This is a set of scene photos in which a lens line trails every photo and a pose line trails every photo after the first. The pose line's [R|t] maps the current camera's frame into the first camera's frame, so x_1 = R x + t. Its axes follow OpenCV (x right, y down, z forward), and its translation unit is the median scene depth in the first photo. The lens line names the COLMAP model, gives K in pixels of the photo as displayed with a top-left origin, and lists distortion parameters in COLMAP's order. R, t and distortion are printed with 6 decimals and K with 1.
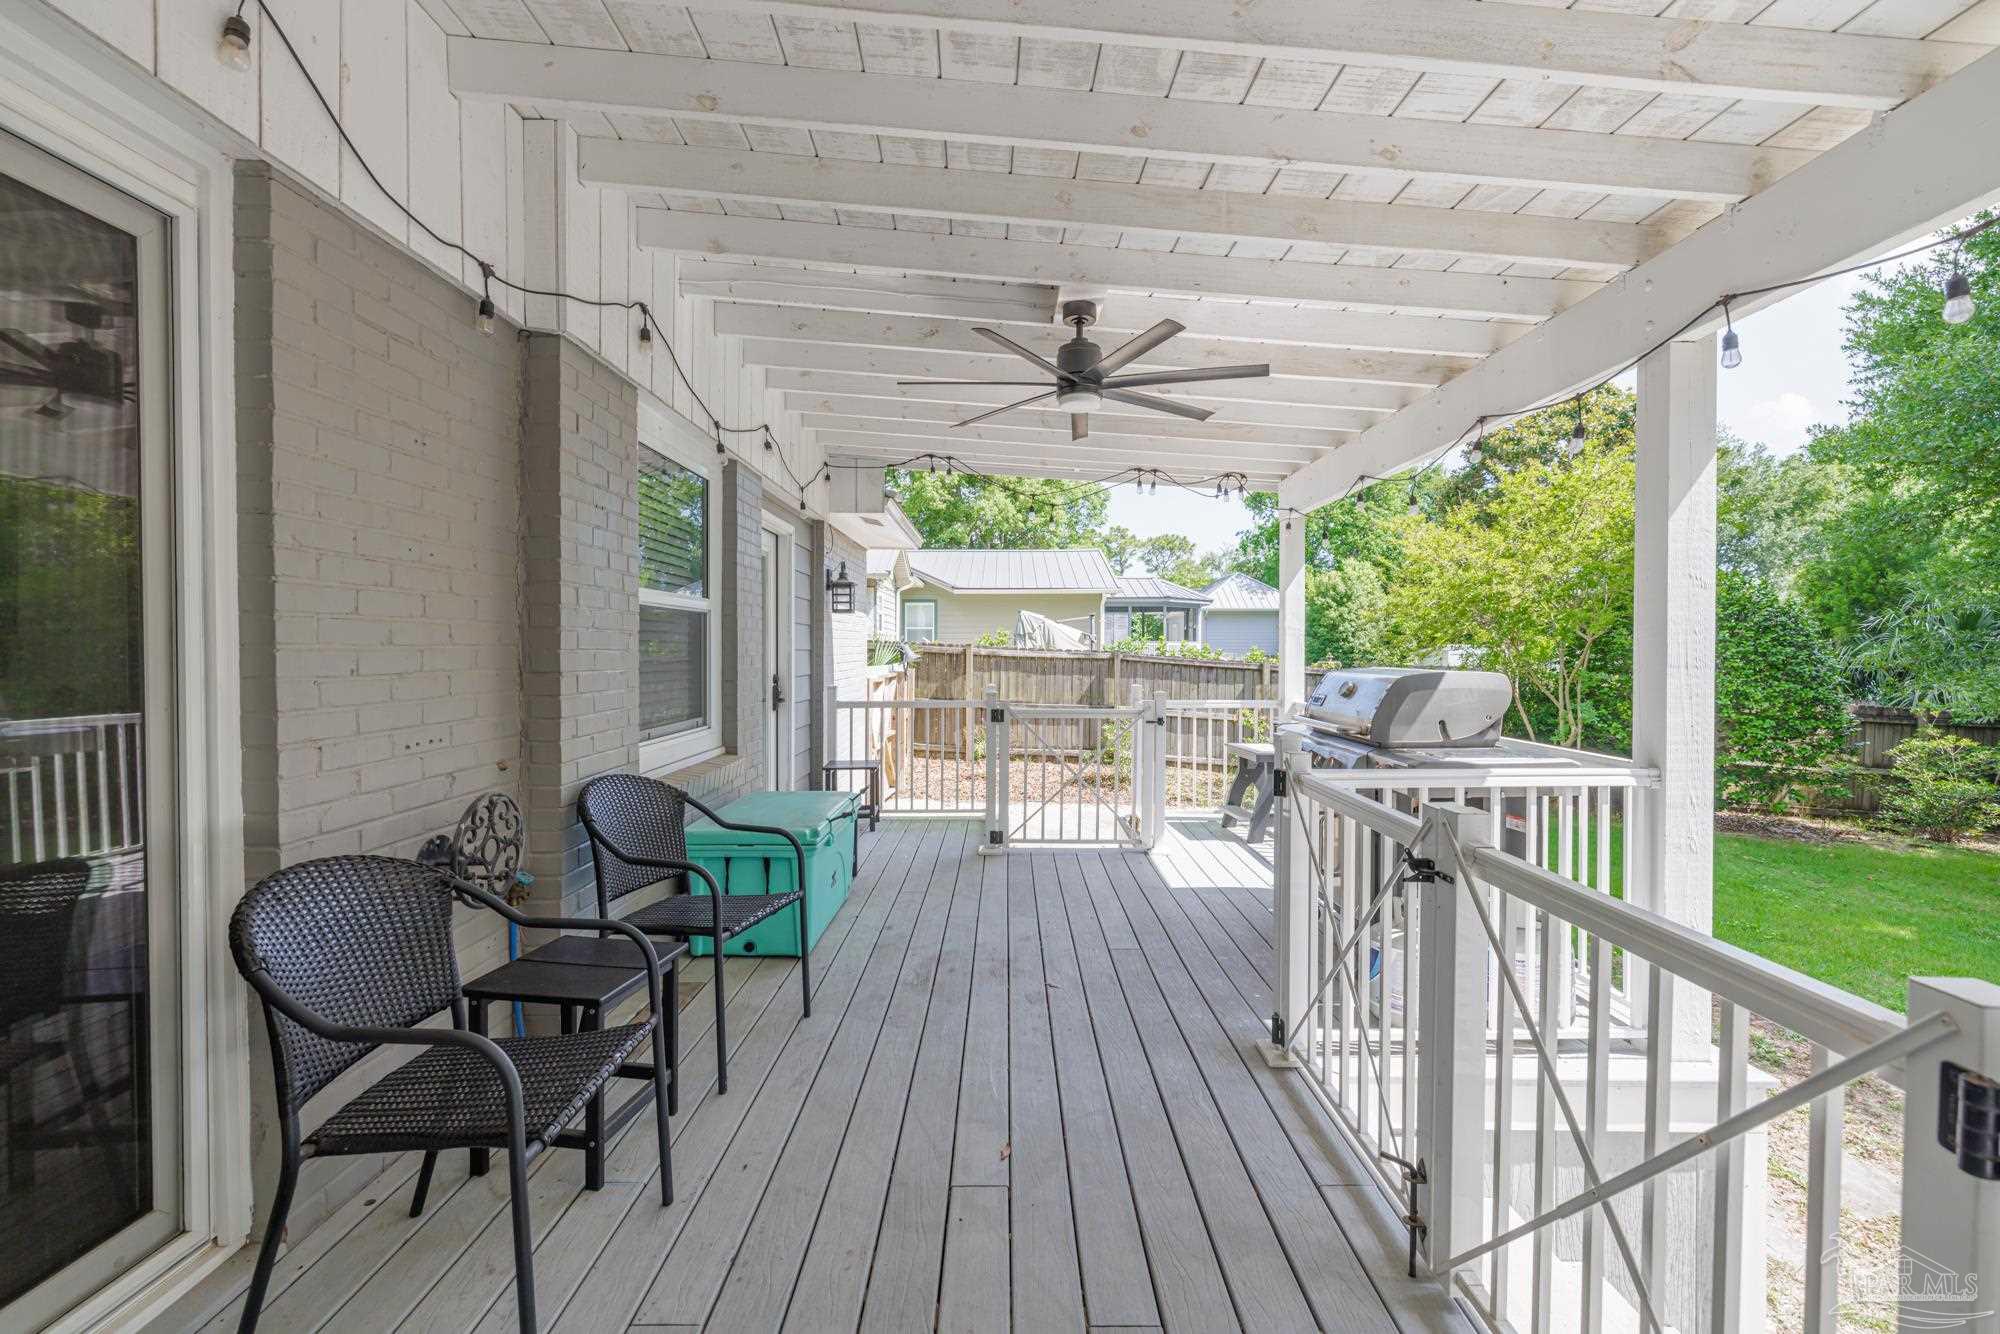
lens RADIAL K [[824.6, 0, 1000.0], [0, 824.6, 667.0], [0, 0, 1]] dist [0.002188, 0.000102]
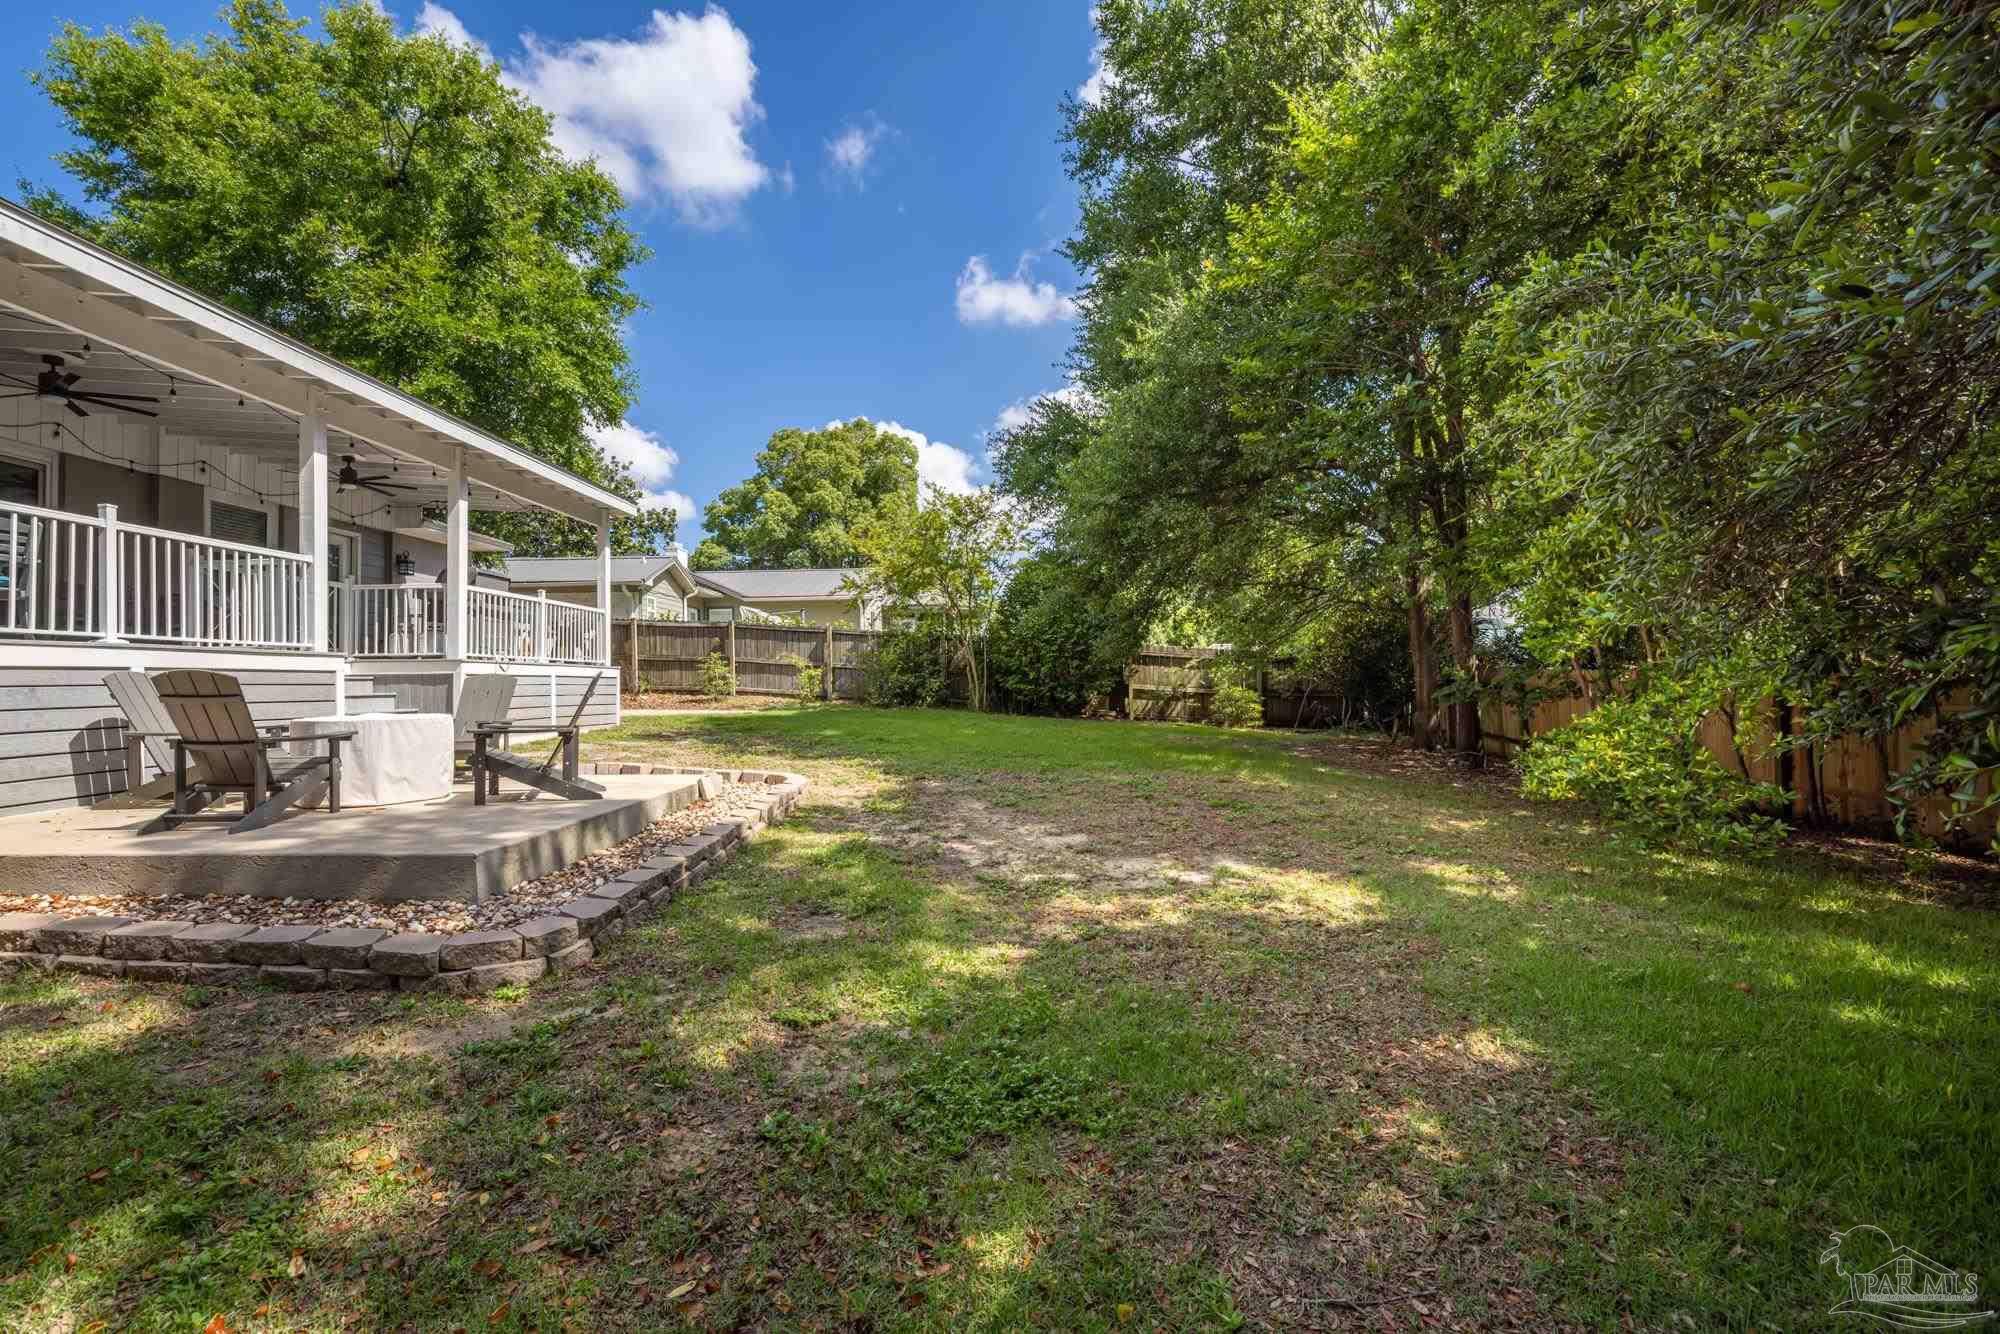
lens RADIAL K [[824.6, 0, 1000.0], [0, 824.6, 667.0], [0, 0, 1]] dist [0.002188, 0.000102]
pose [[0.999859, -0.009878, -0.013577, 0.669374], [0.009321, 0.999134, -0.040542, 0.132628], [0.013966, 0.040410, 0.999086, -0.537489]]
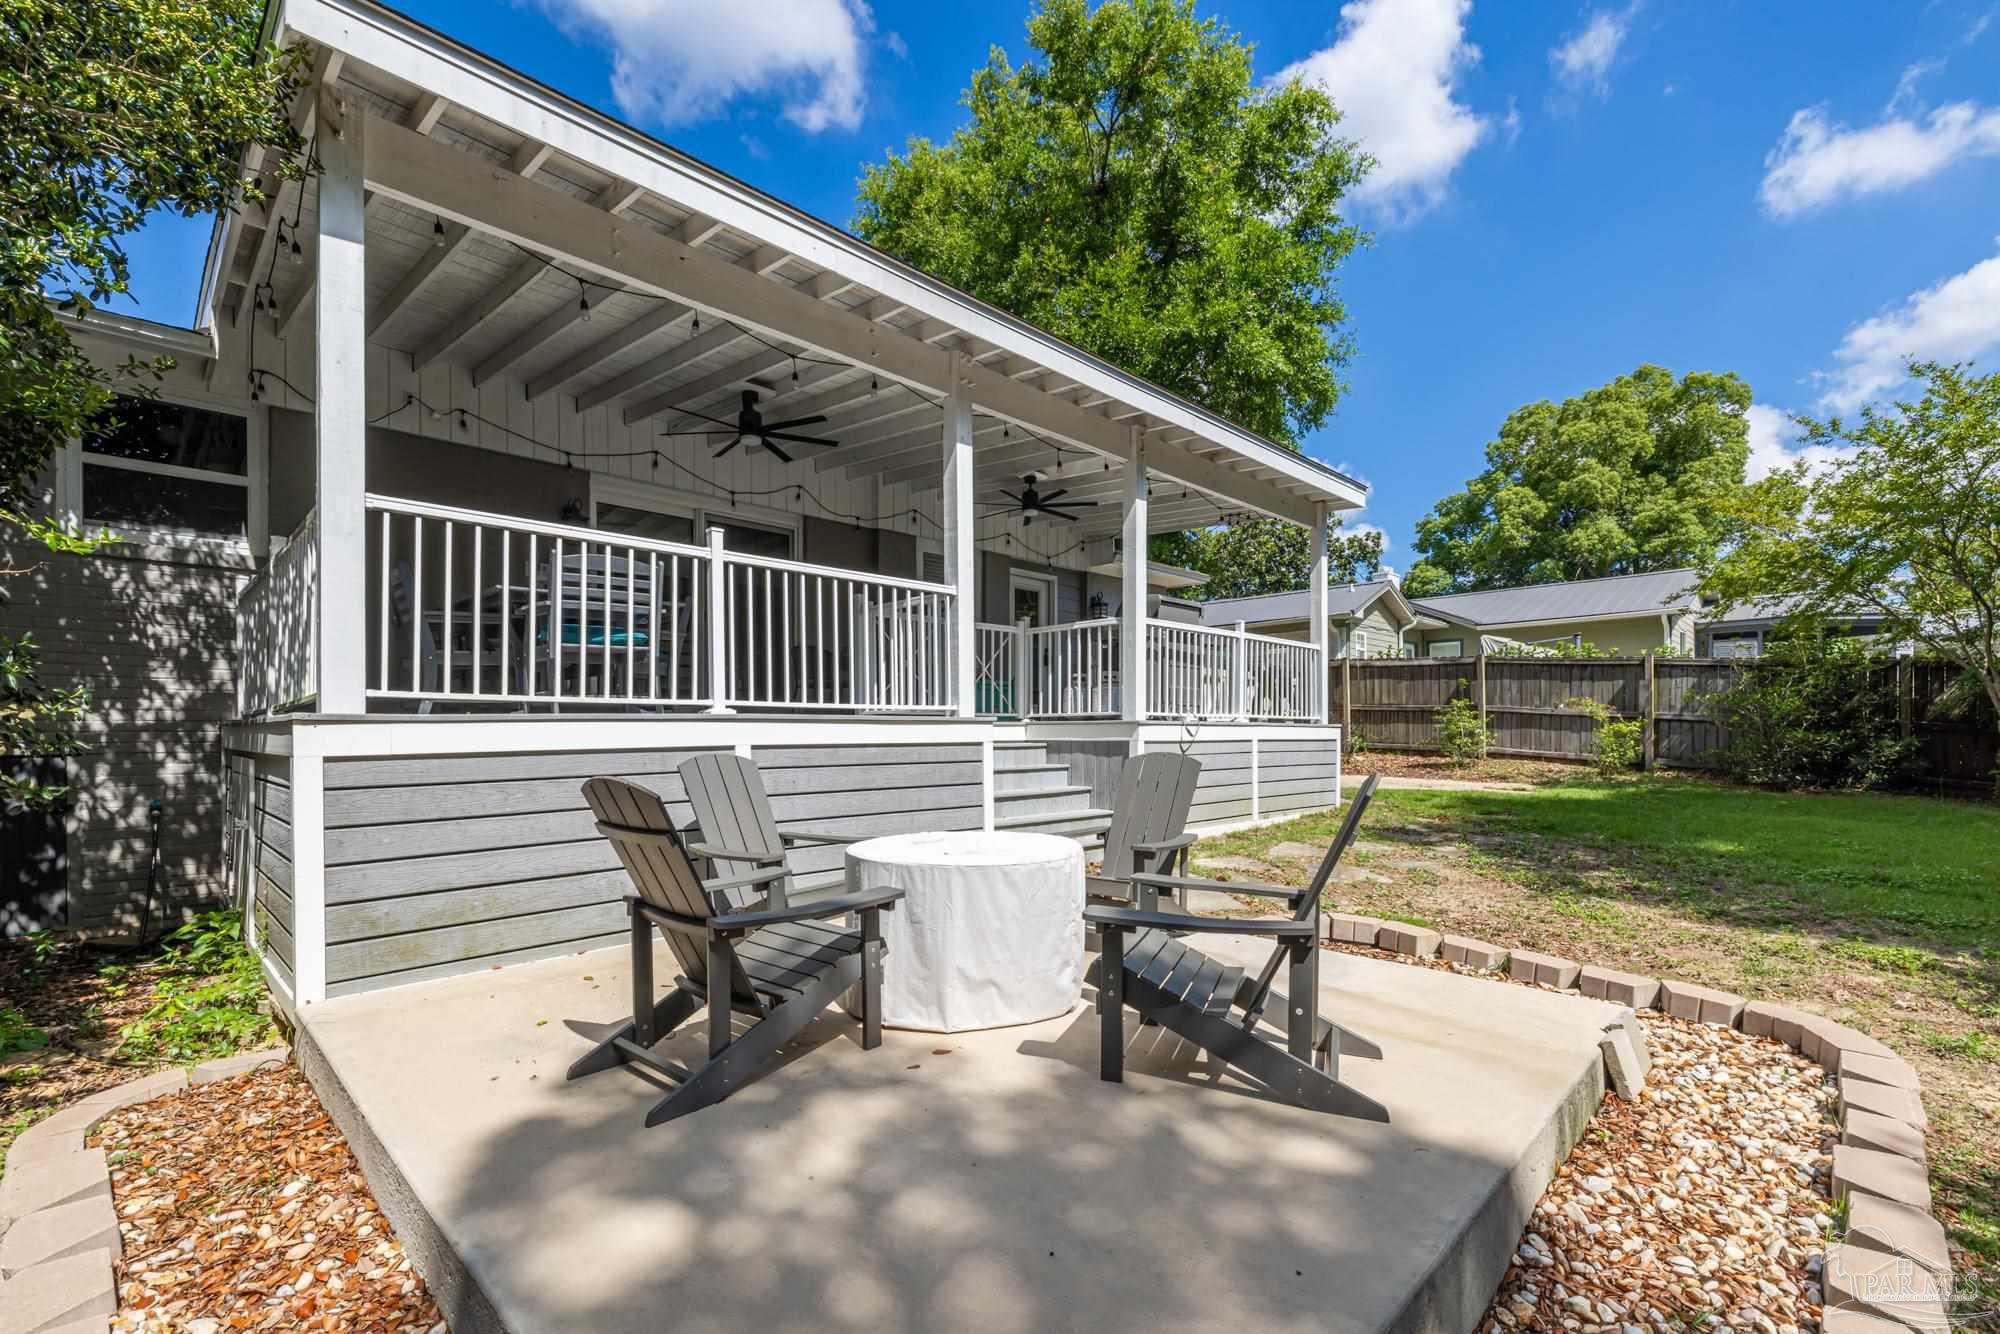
lens RADIAL K [[831.4, 0, 1005.7], [0, 831.4, 728.5], [0, 0, 1]] dist [0.014725, -0.014950]
pose [[0.699829, -0.001866, -0.714308, 0.491529], [-0.014290, 0.999760, -0.016612, 0.104900], [0.714168, 0.021833, 0.699634, -0.227377]]
